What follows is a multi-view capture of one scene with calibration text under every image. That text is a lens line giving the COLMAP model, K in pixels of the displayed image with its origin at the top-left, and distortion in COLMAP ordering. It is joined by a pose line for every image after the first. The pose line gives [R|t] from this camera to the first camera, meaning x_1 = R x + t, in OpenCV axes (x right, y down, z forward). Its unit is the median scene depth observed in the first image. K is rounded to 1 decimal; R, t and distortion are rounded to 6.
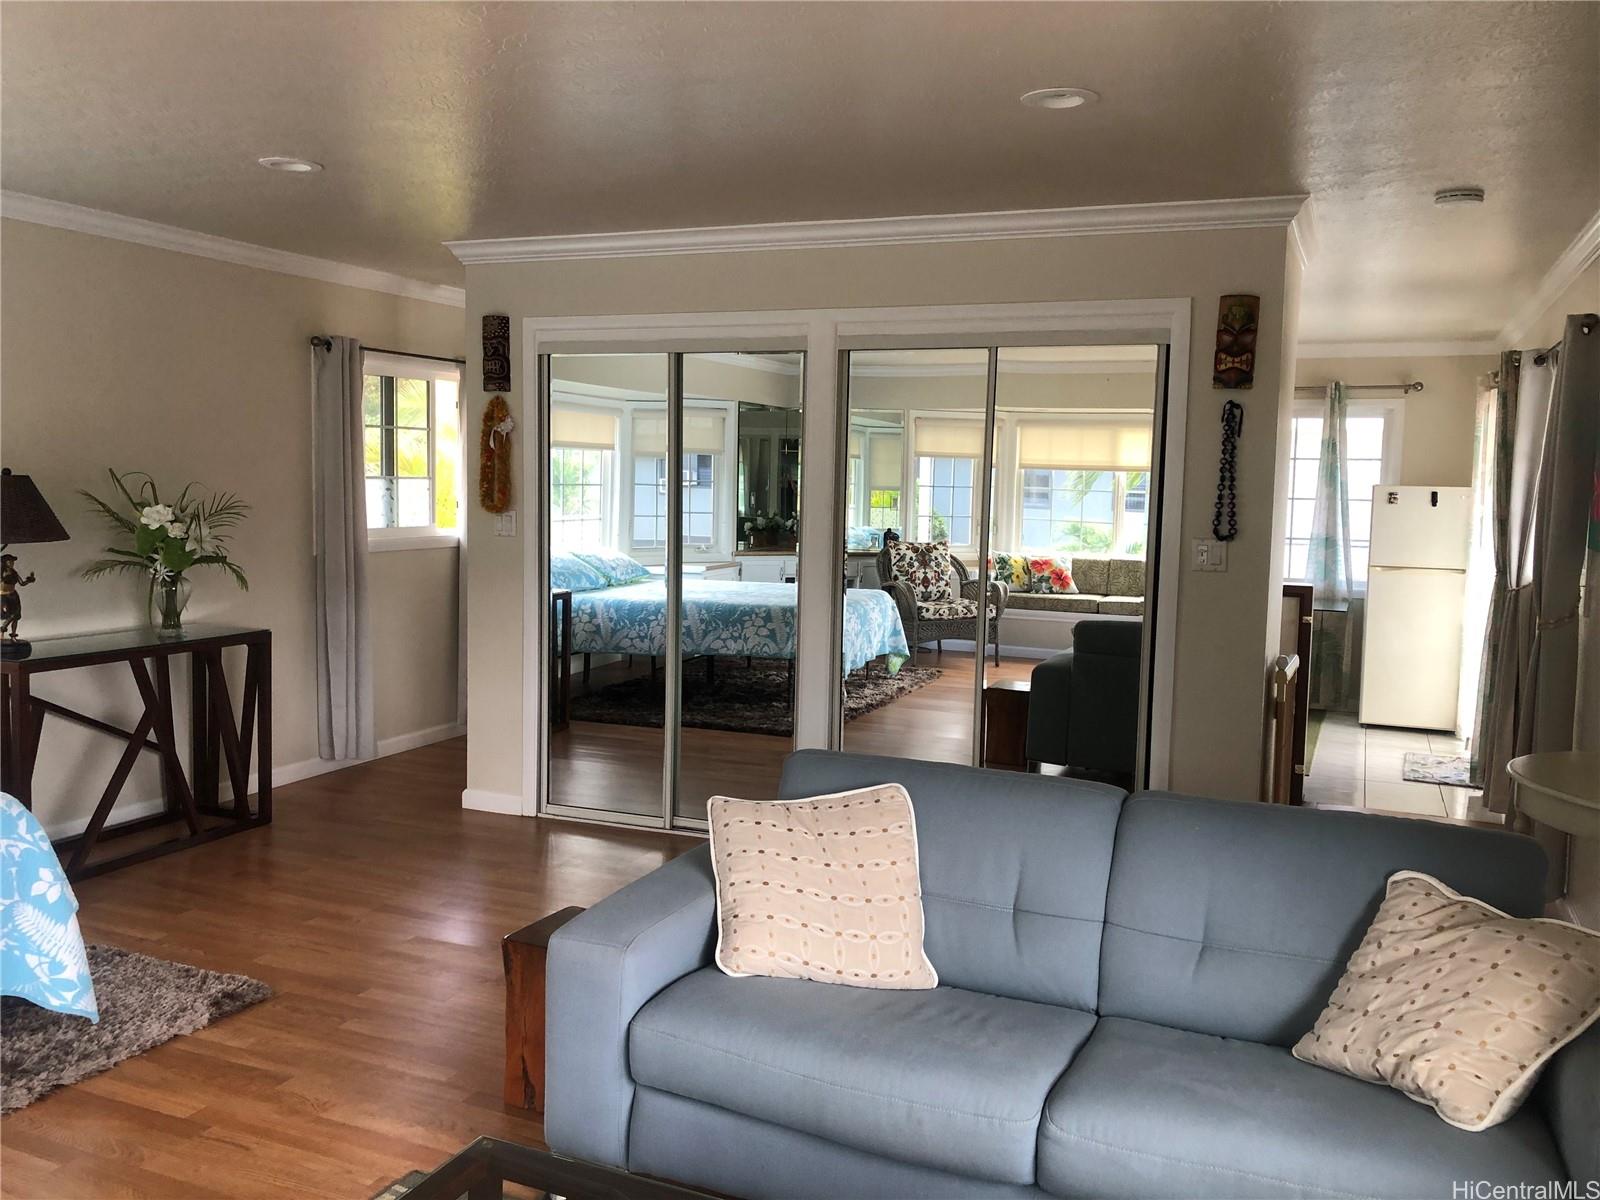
lens RADIAL K [[1309.0, 0, 801.4], [0, 1309.0, 597.4], [0, 0, 1]] dist [0.046577, -0.071961]
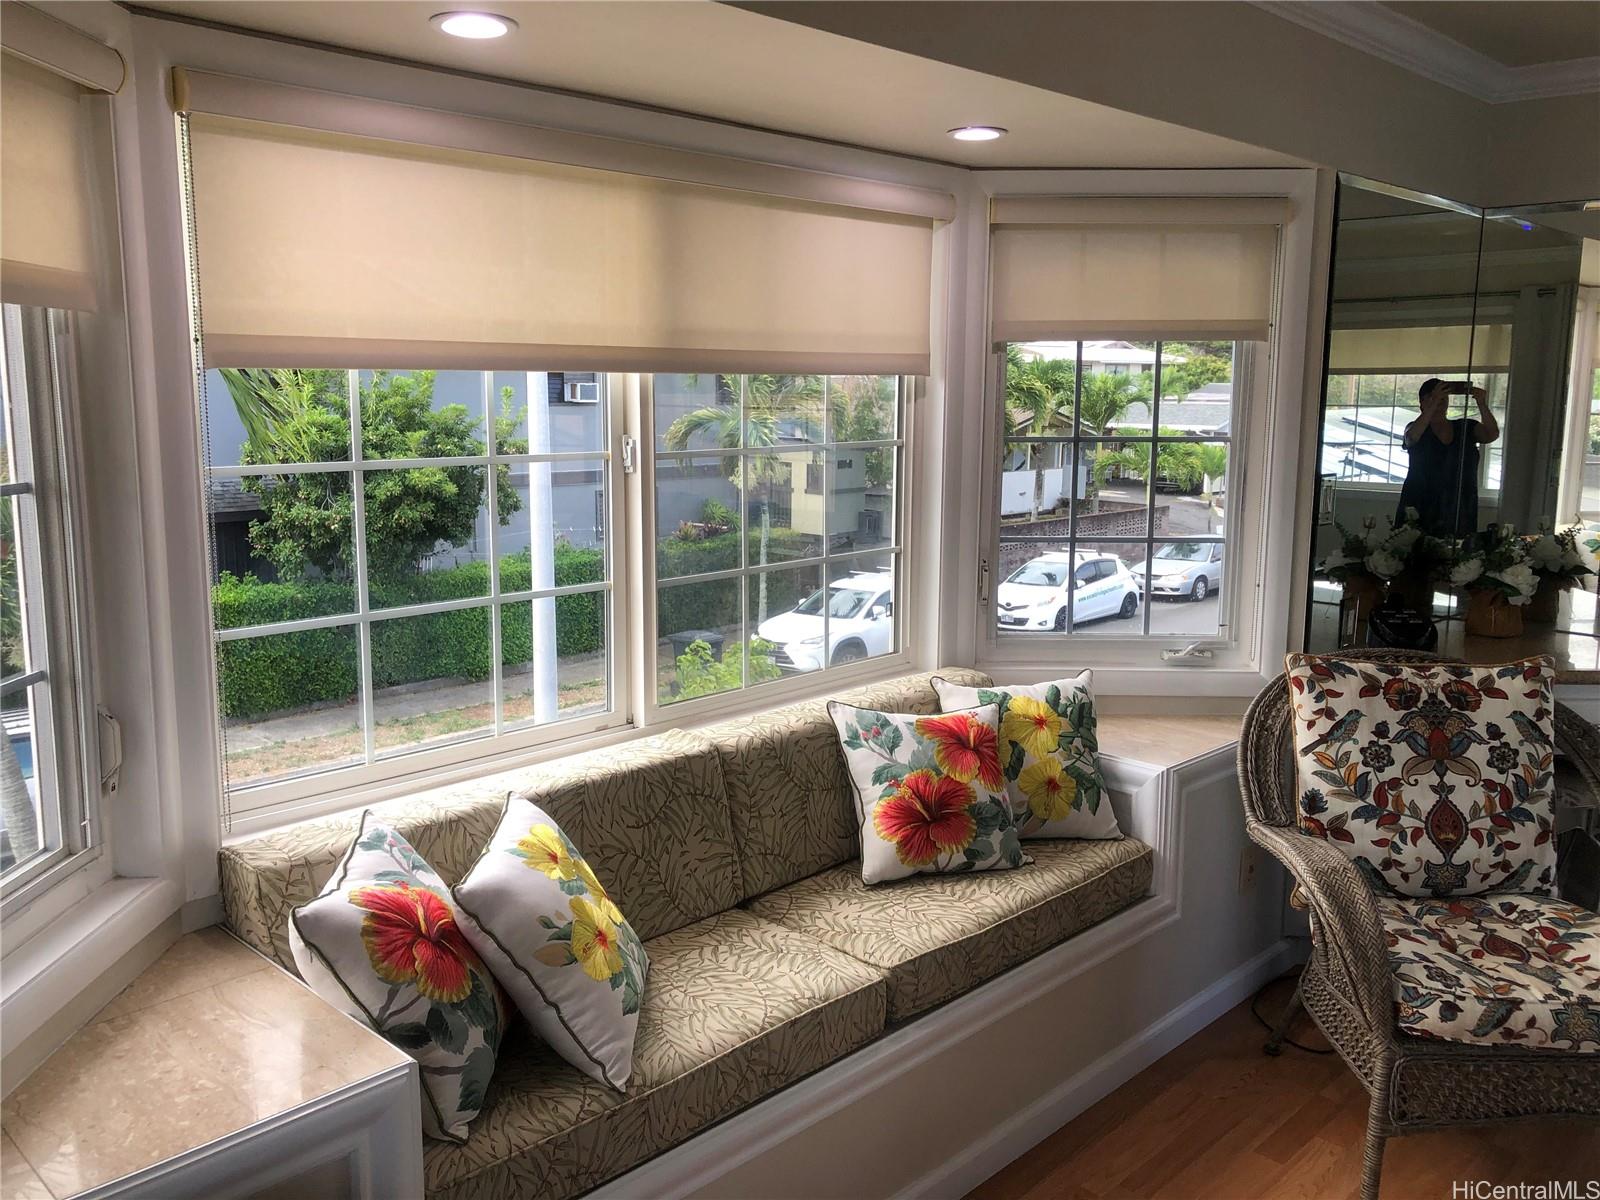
lens RADIAL K [[1309.0, 0, 798.8], [0, 1309.0, 594.8], [0, 0, 1]] dist [0.046577, -0.071961]
pose [[0.933035, 0.022830, -0.359061, 0.069810], [-0.006611, 0.998904, 0.046334, -0.066030], [0.359725, -0.040858, 0.932163, 0.728496]]
